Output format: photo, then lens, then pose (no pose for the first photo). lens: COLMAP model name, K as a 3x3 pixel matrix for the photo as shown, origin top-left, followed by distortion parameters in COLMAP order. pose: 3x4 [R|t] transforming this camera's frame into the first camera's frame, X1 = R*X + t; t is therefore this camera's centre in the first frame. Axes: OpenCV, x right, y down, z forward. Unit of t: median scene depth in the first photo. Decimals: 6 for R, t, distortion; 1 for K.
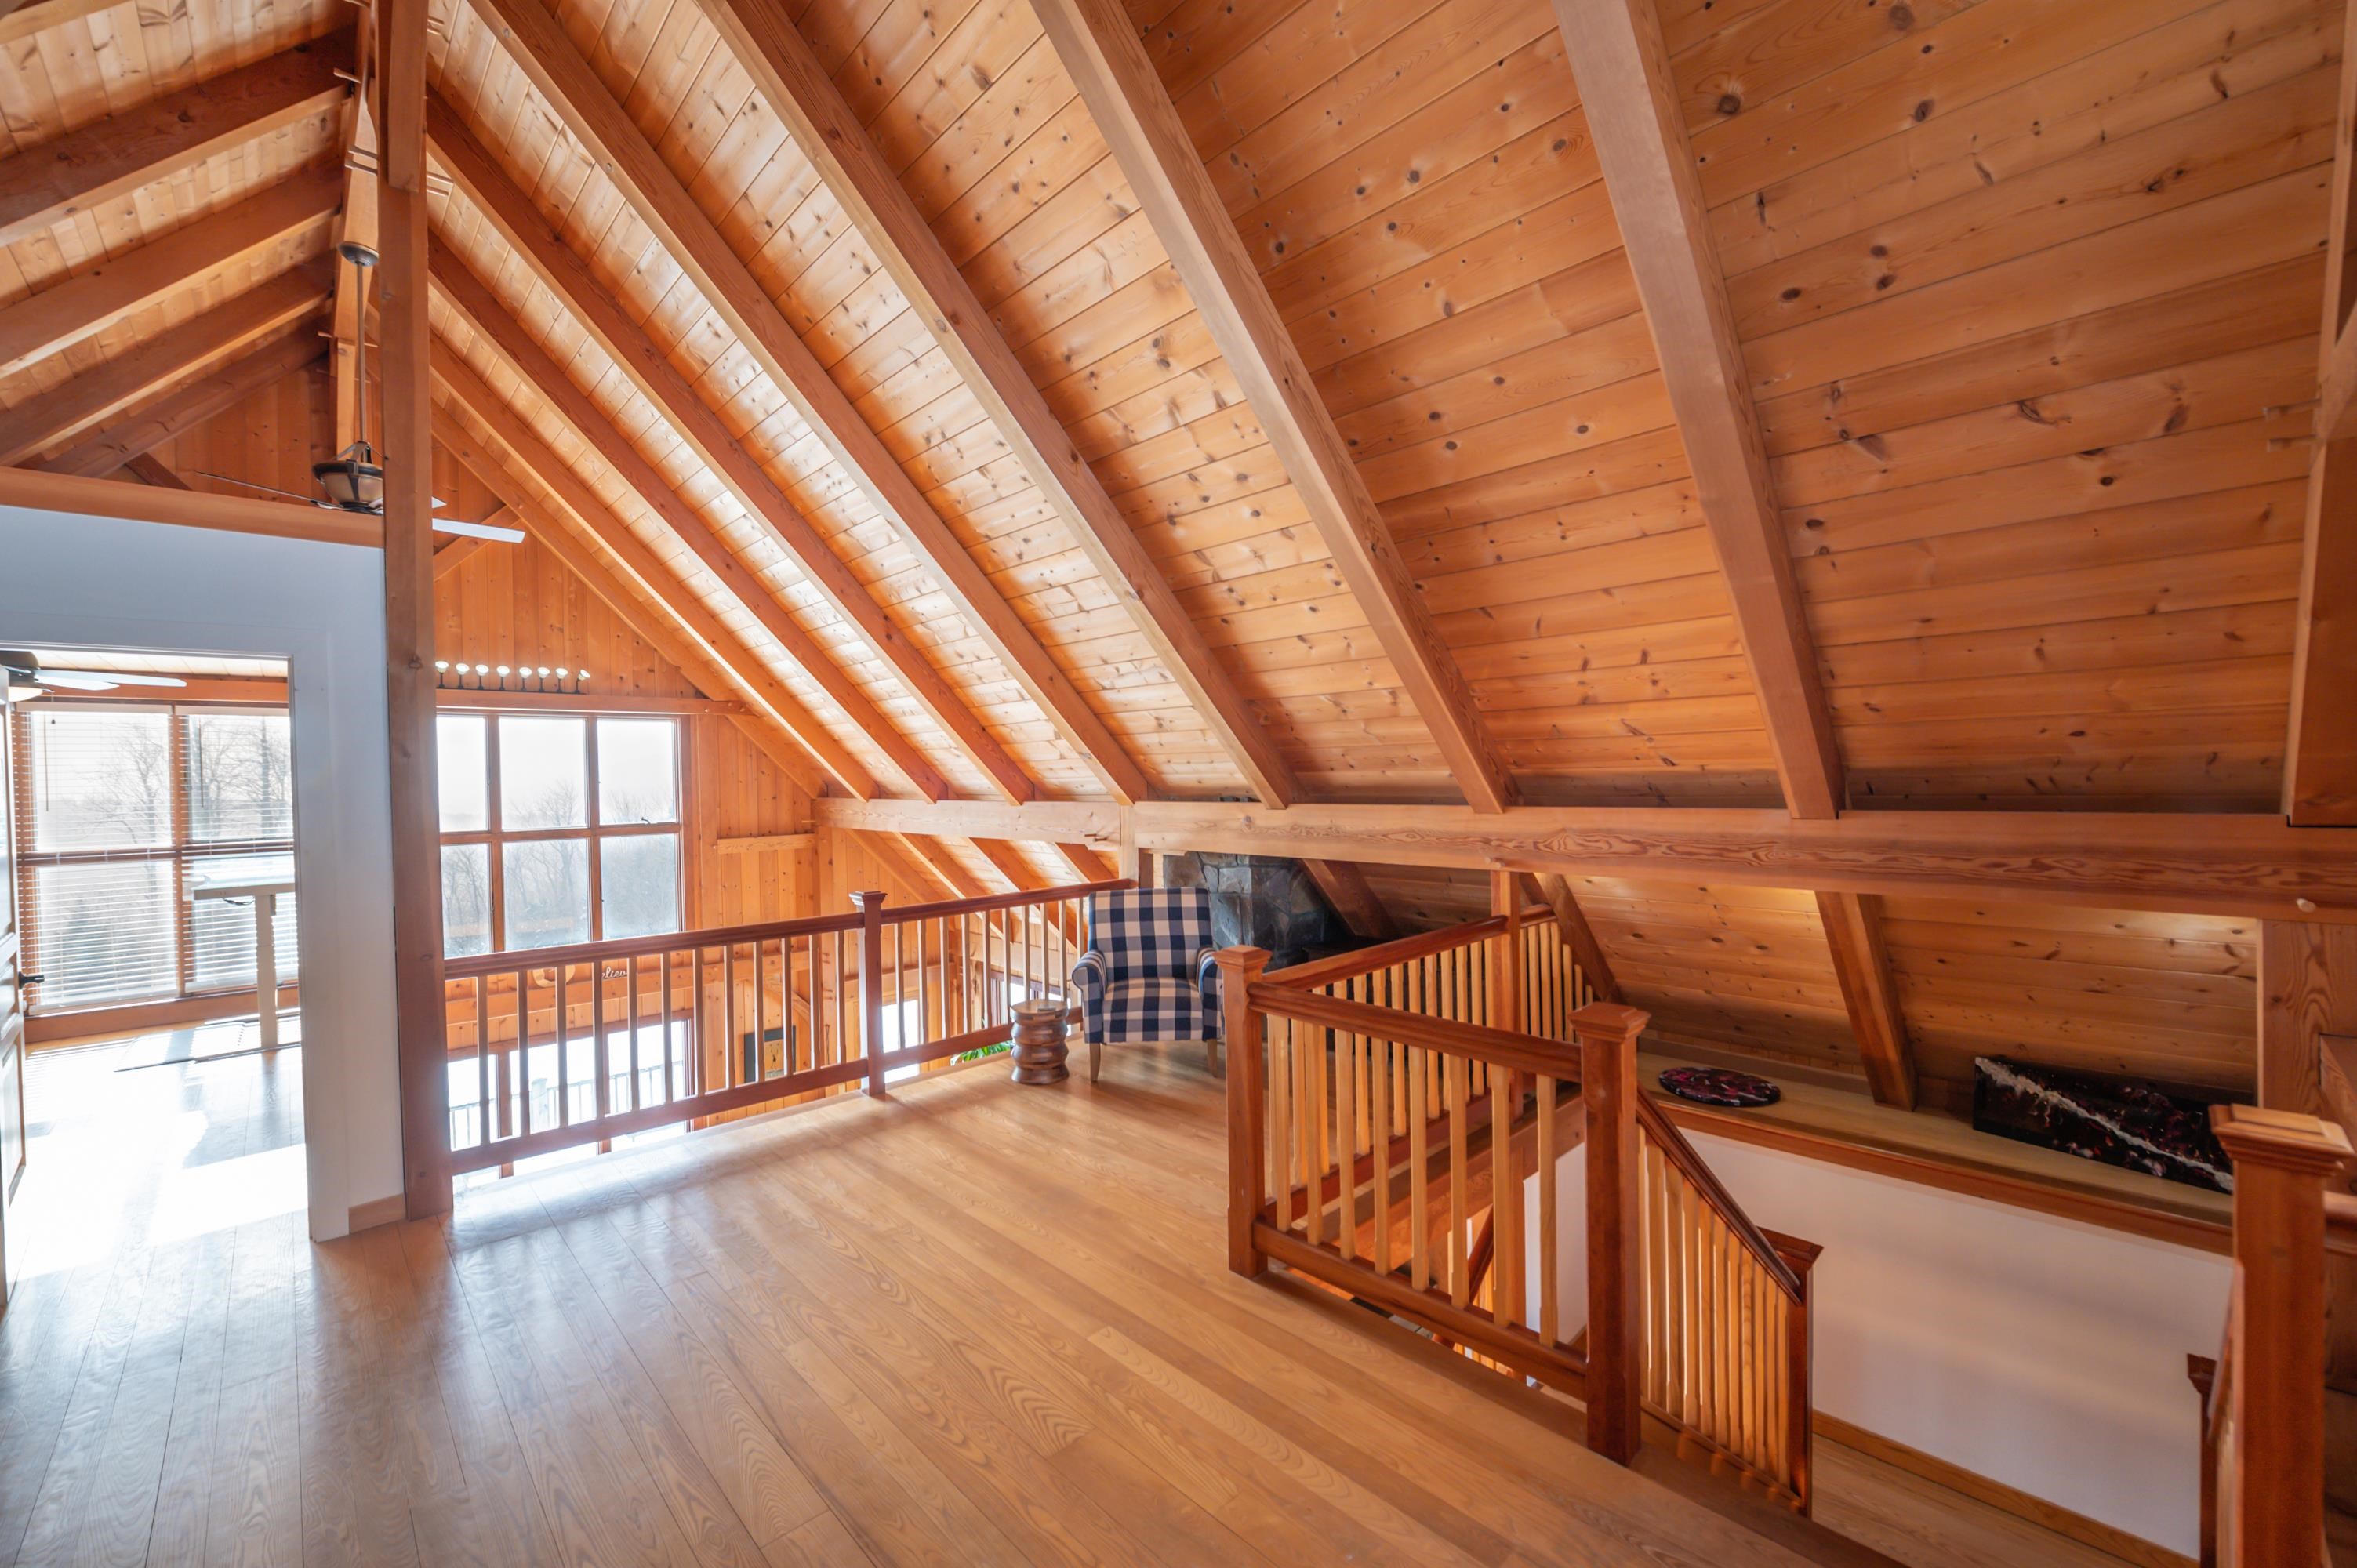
lens RADIAL K [[939.7, 0, 1174.0], [0, 939.7, 782.6], [0, 0, 1]] dist [-0.006120, -0.000893]
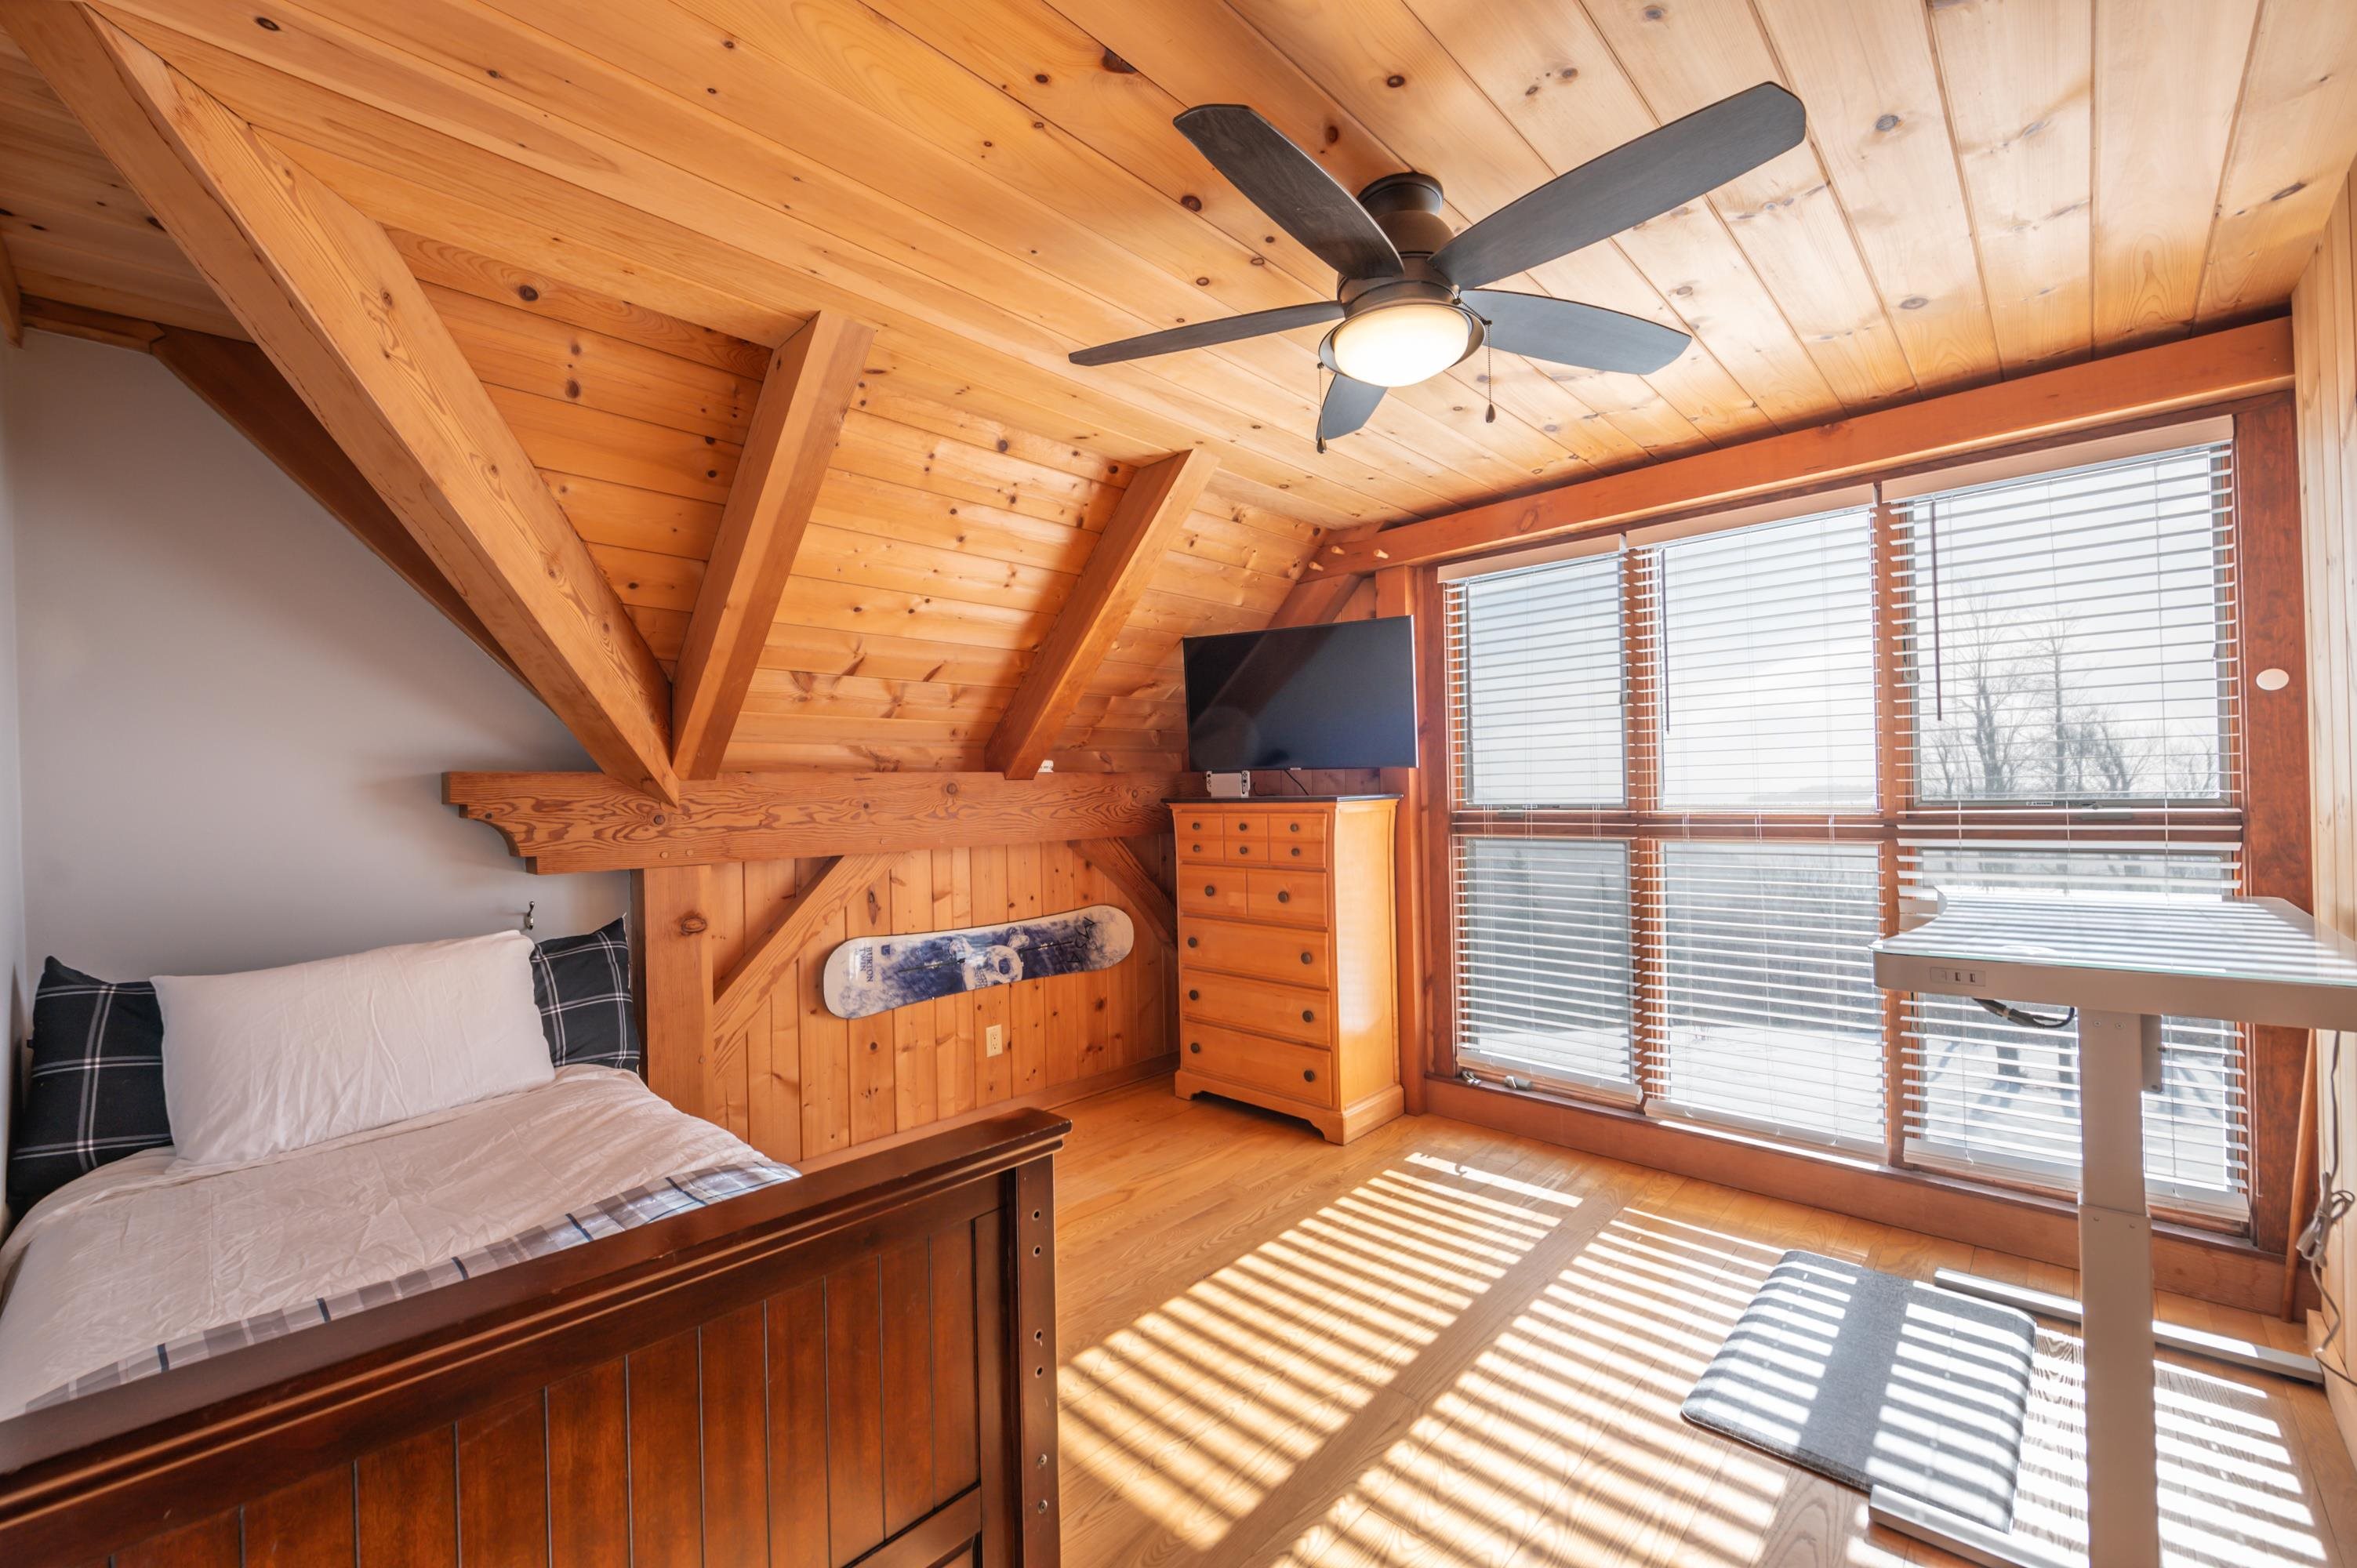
lens RADIAL K [[939.7, 0, 1170.2], [0, 939.7, 784.2], [0, 0, 1]] dist [-0.006120, -0.000893]
pose [[0.039039, 0.006624, -0.999216, -0.214212], [0.005109, 0.999964, 0.006829, 0.016518], [0.999225, -0.005372, 0.039004, 0.214566]]
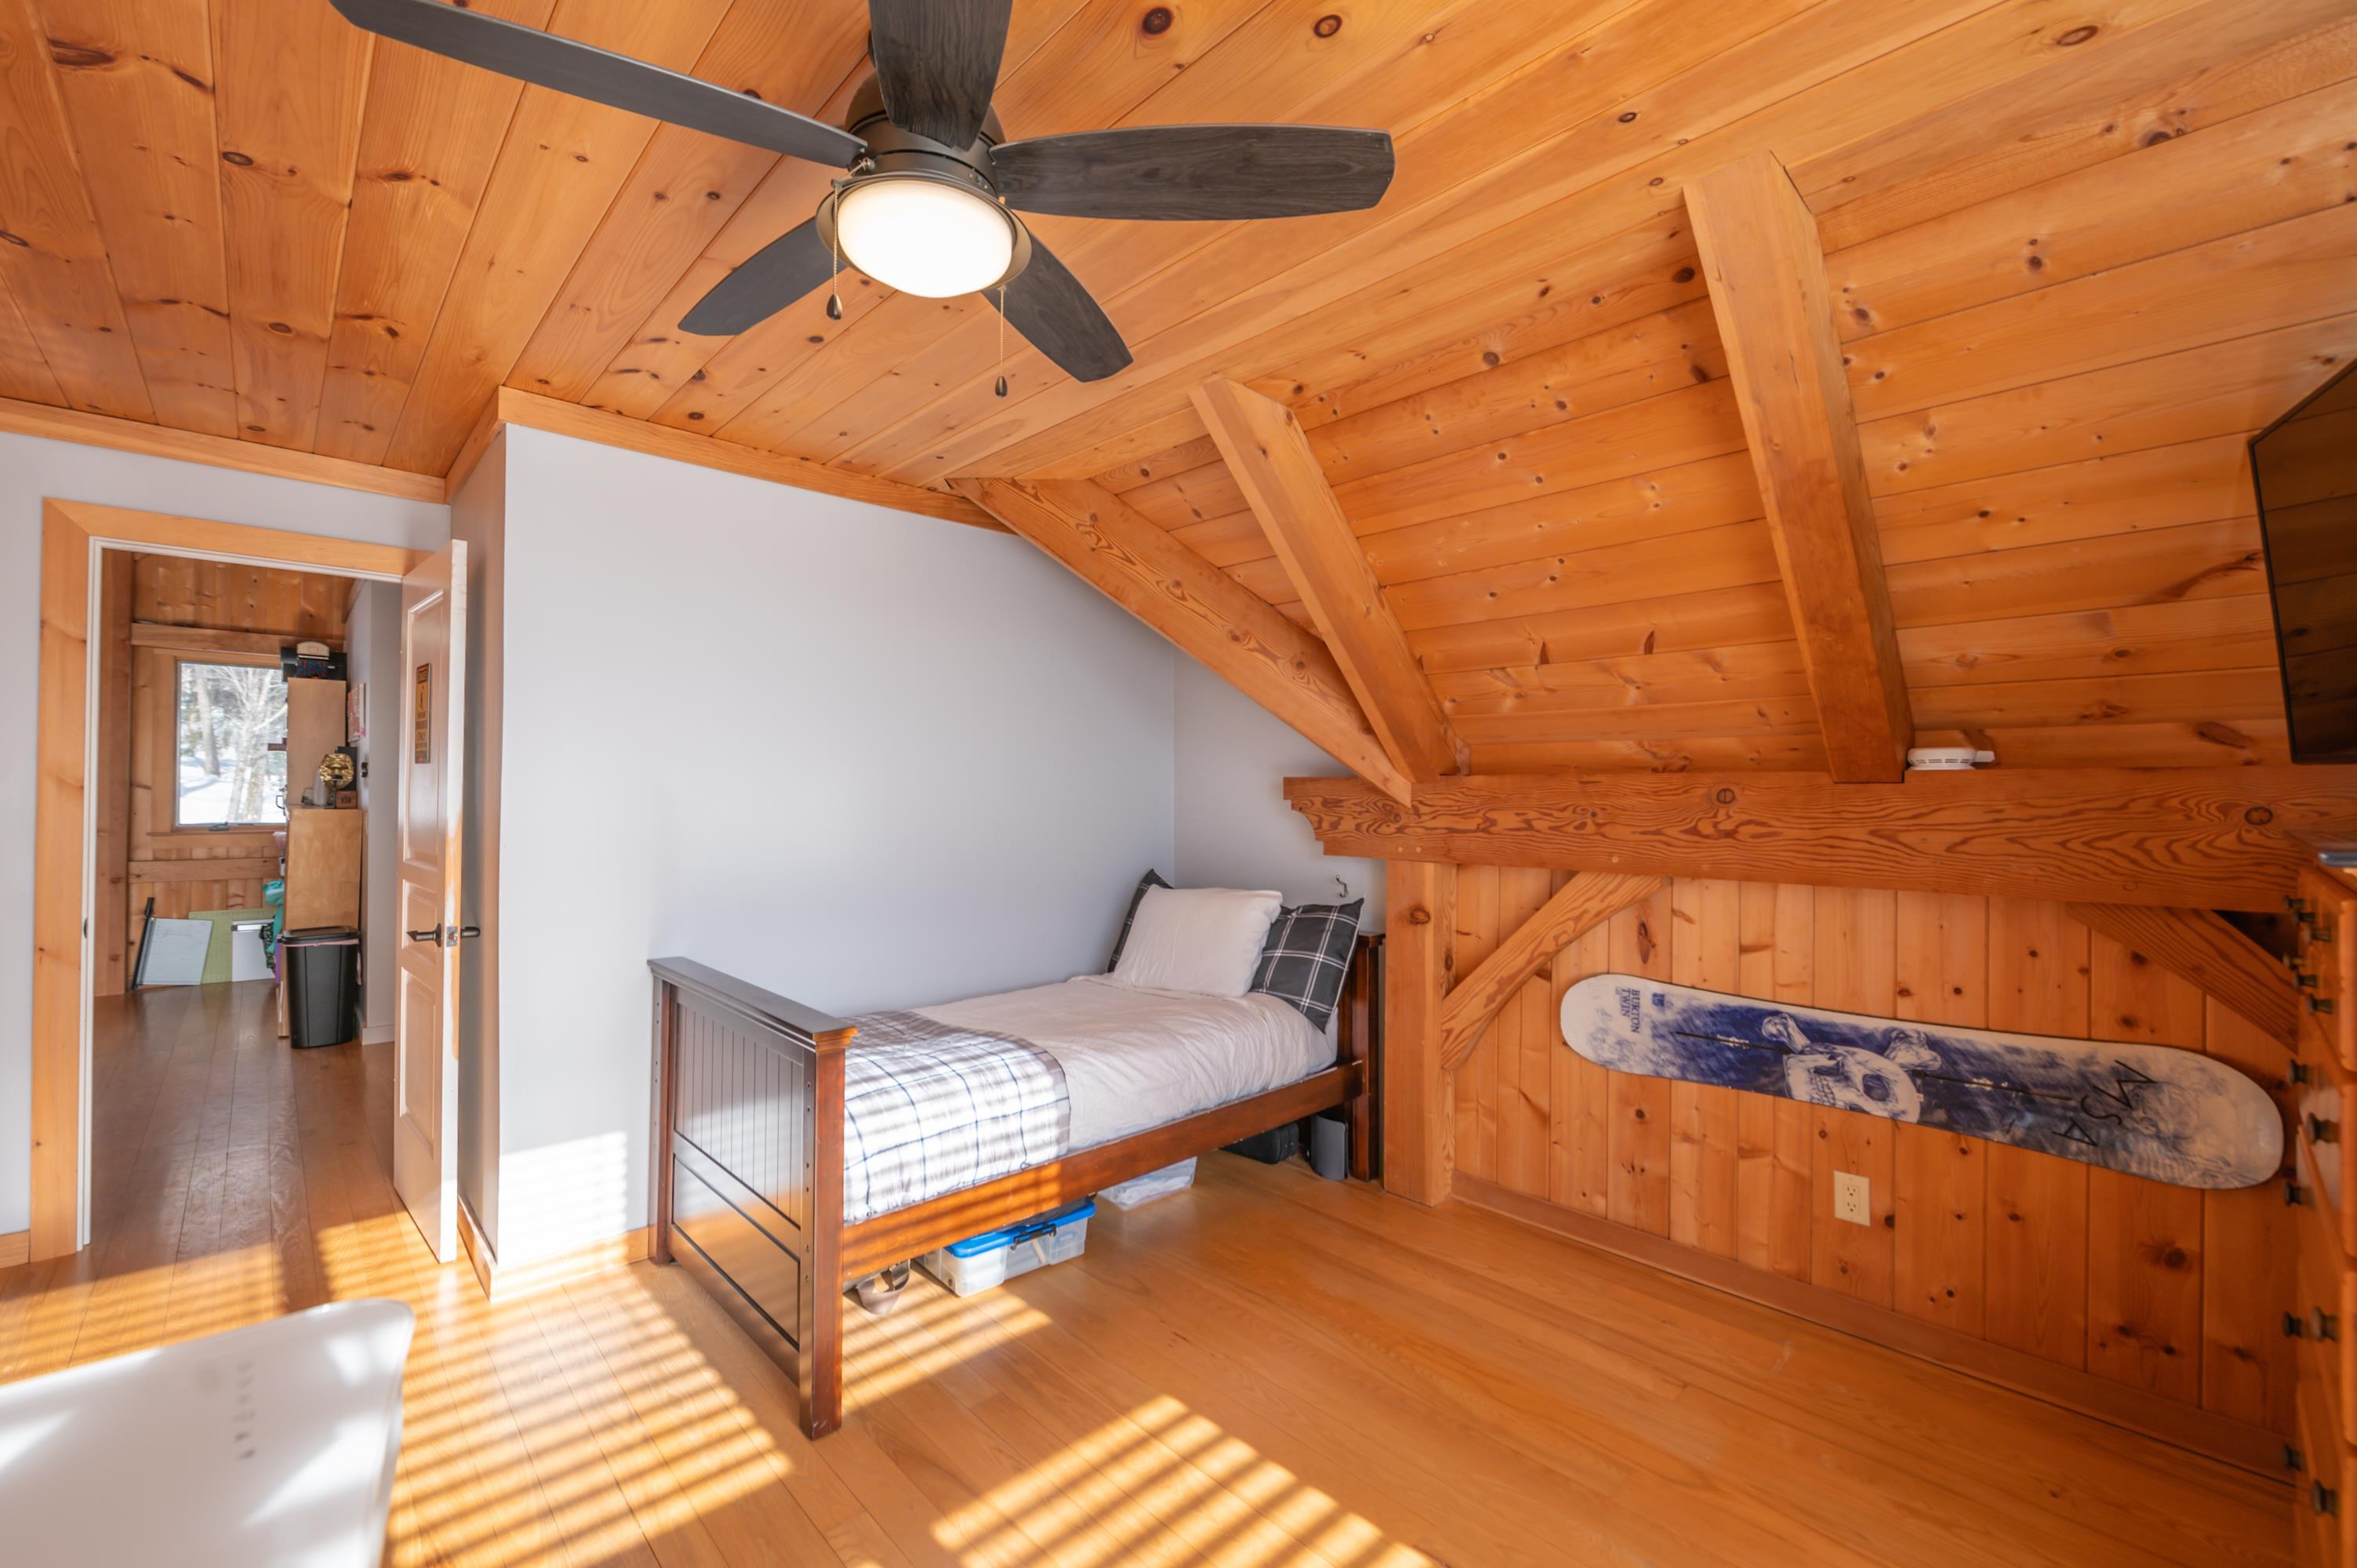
lens RADIAL K [[1003.0, 0, 1162.4], [0, 1003.0, 786.1], [0, 0, 1]] dist [-0.001185, -0.000154]
pose [[-0.999620, 0.015438, 0.022836, -0.437320], [0.015680, 0.999822, 0.010469, 0.012408], [-0.022671, 0.010823, -0.999684, 0.422968]]
